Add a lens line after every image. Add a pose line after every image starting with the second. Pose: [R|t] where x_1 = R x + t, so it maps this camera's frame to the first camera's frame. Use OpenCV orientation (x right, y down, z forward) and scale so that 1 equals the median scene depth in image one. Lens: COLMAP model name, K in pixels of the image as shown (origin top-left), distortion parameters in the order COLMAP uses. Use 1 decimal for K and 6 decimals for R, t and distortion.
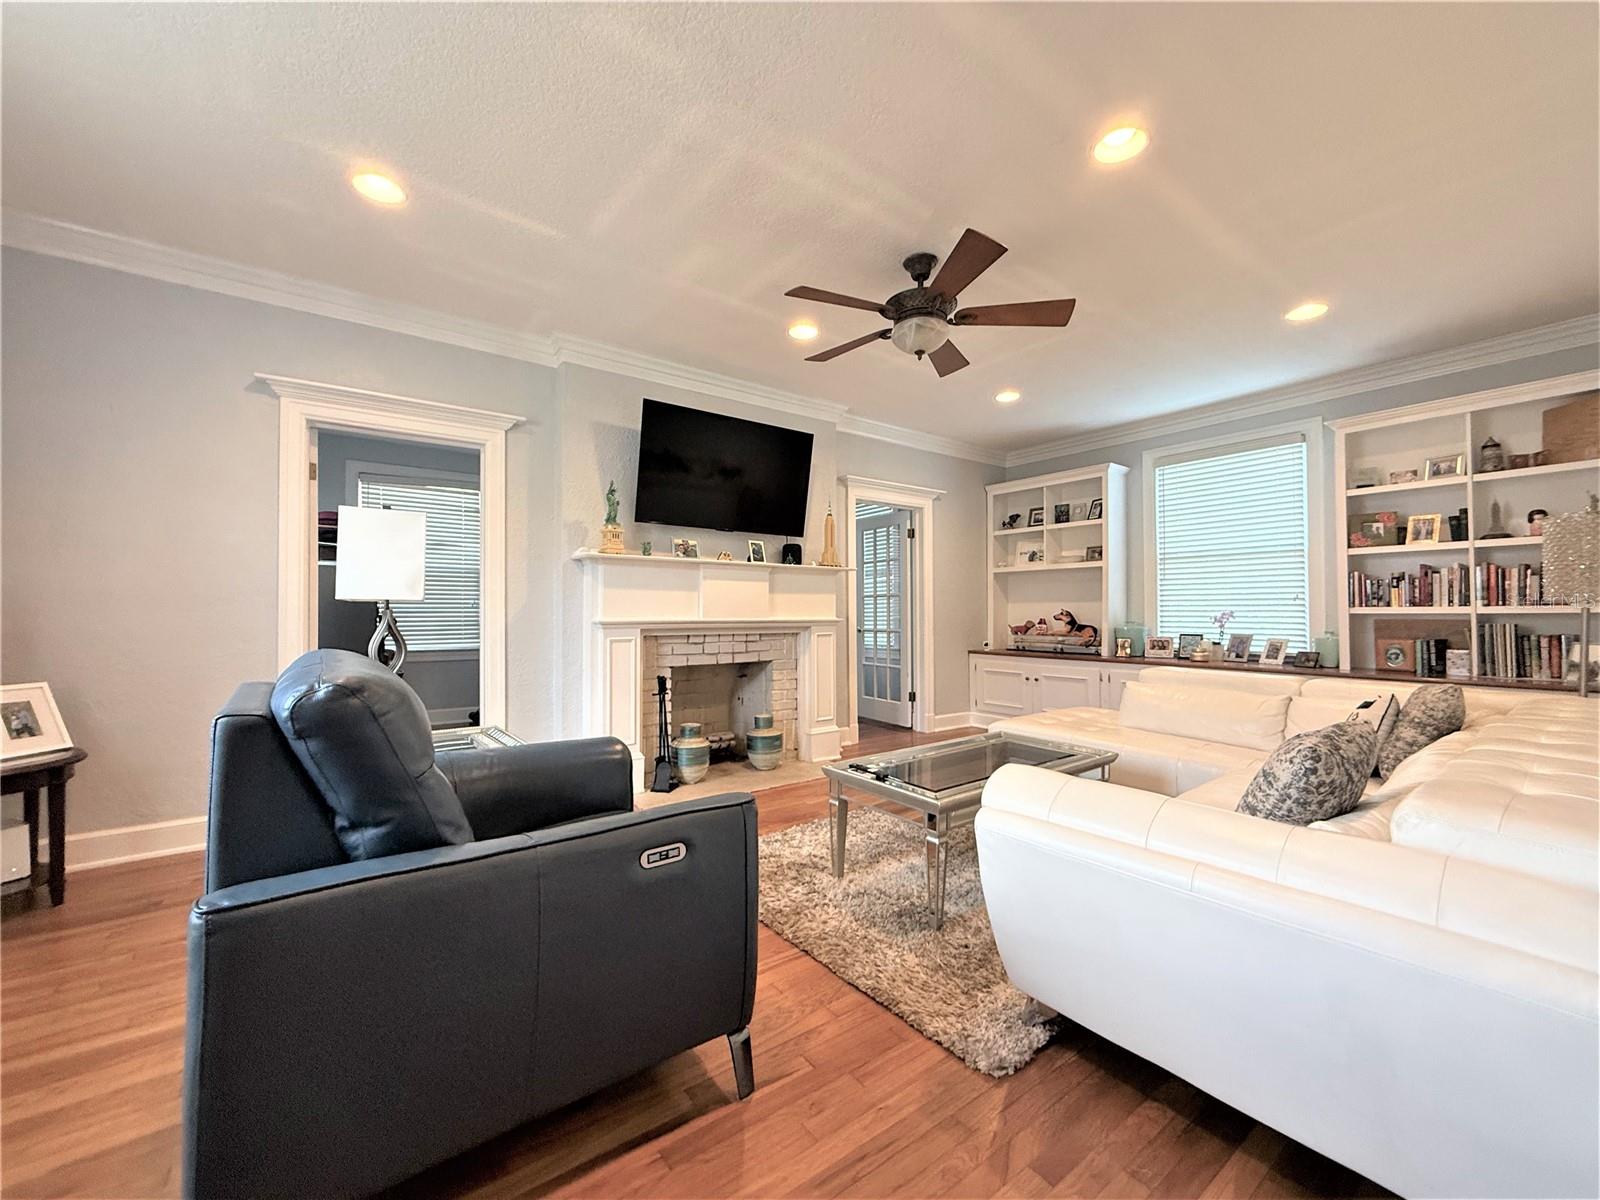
lens RADIAL K [[636.1, 0, 794.9], [0, 636.1, 603.1], [0, 0, 1]] dist [0.000415, 0.000083]
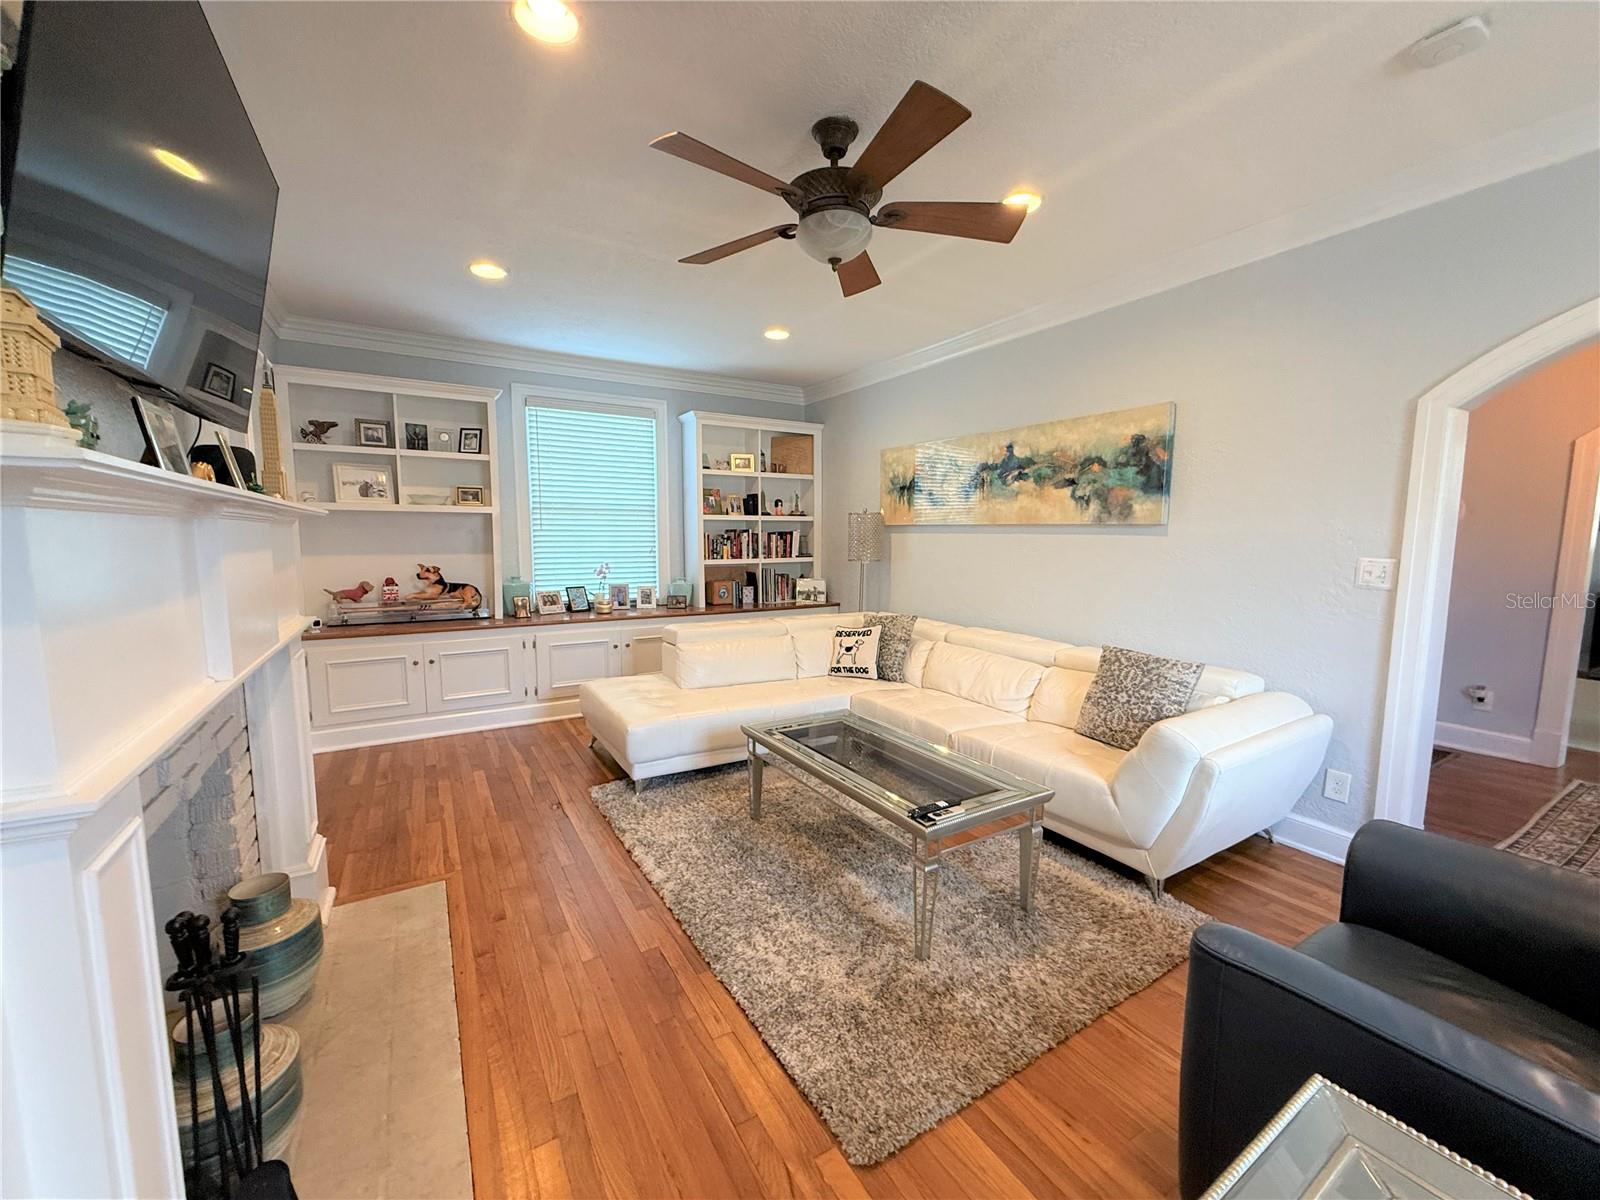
lens RADIAL K [[636.1, 0, 794.9], [0, 636.1, 603.1], [0, 0, 1]] dist [0.000415, 0.000083]
pose [[0.099728, -0.106851, 0.989261, -0.453871], [-0.020284, 0.993792, 0.109386, -0.056600], [-0.994808, -0.030975, 0.096942, 0.734125]]
